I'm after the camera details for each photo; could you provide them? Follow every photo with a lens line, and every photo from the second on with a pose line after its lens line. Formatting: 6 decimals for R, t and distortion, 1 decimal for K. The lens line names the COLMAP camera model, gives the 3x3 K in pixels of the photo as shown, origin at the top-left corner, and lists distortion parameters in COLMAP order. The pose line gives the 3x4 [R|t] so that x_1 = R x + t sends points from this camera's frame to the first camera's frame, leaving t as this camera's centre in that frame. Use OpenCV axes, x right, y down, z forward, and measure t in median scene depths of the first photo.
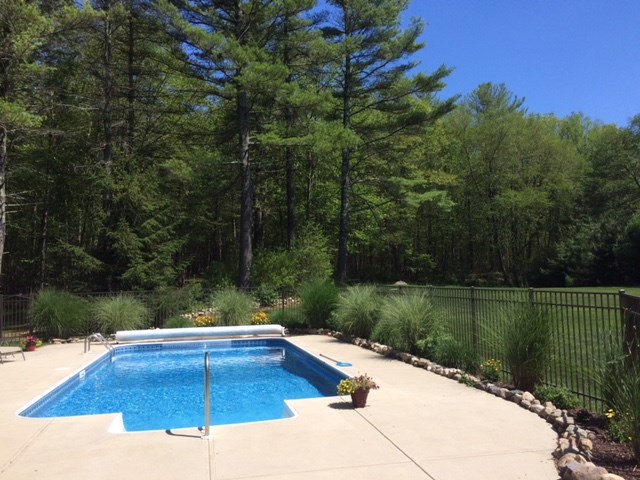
lens RADIAL K [[546.2, 0, 320.2], [0, 546.2, 224.7], [0, 0, 1]] dist [0.076171, 0.000542]
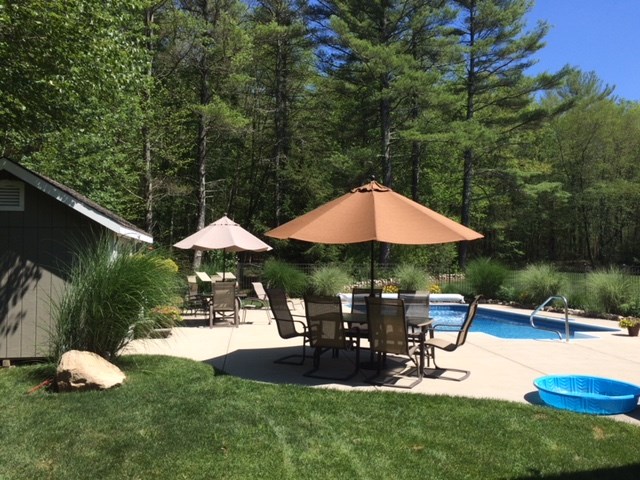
lens RADIAL K [[544.8, 0, 320.0], [0, 544.8, 240.0], [0, 0, 1]] dist [0.067931, -0.108989]
pose [[0.994643, 0.027475, -0.099653, -0.133100], [-0.021560, 0.997968, 0.059956, -0.003471], [0.101097, -0.057486, 0.993214, -0.126198]]
